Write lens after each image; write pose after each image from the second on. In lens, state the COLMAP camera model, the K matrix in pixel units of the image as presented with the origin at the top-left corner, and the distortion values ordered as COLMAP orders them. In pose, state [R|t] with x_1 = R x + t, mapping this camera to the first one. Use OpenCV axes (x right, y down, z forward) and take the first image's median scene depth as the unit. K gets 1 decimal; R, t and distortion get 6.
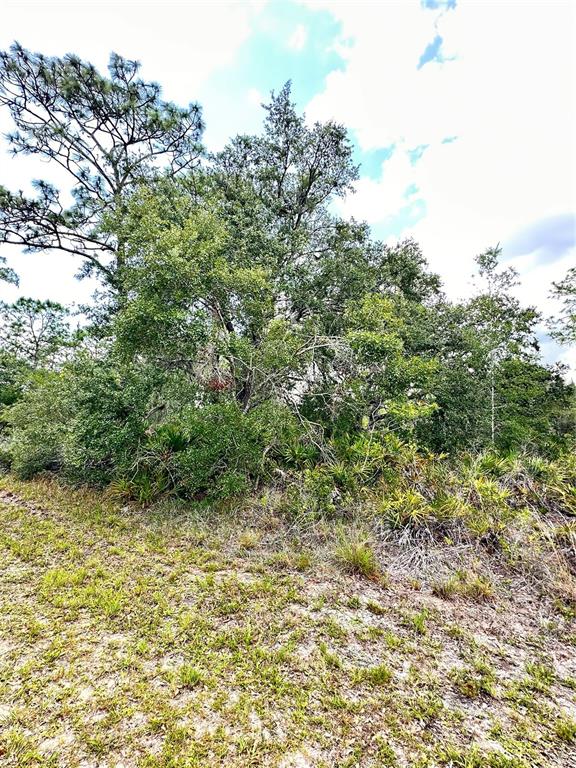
lens RADIAL K [[340.5, 0, 285.1], [0, 340.5, 386.5], [0, 0, 1]] dist [-0.002177, 0.001277]
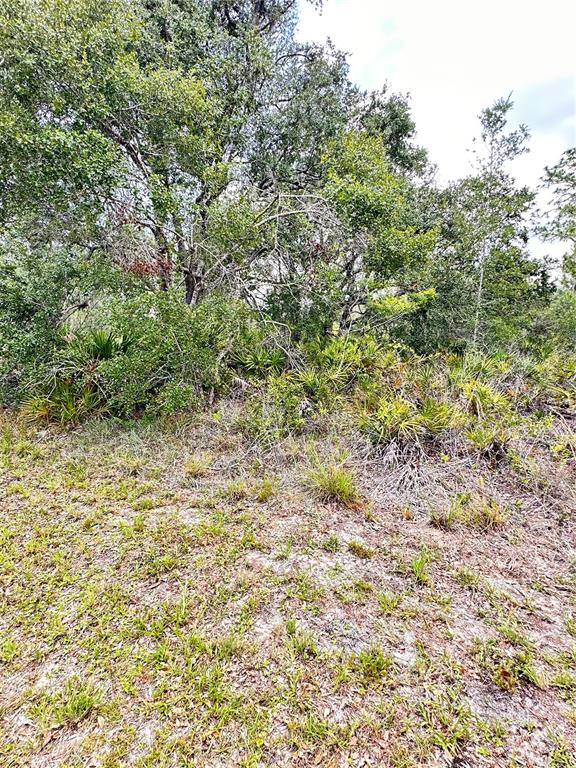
lens RADIAL K [[363.9, 0, 285.6], [0, 363.9, 387.5], [0, 0, 1]] dist [-0.005598, -0.000044]
pose [[0.995141, -0.032672, 0.092886, 0.019323], [0.007578, 0.965961, 0.258578, 0.046559], [-0.098172, -0.256617, 0.961514, 0.166280]]
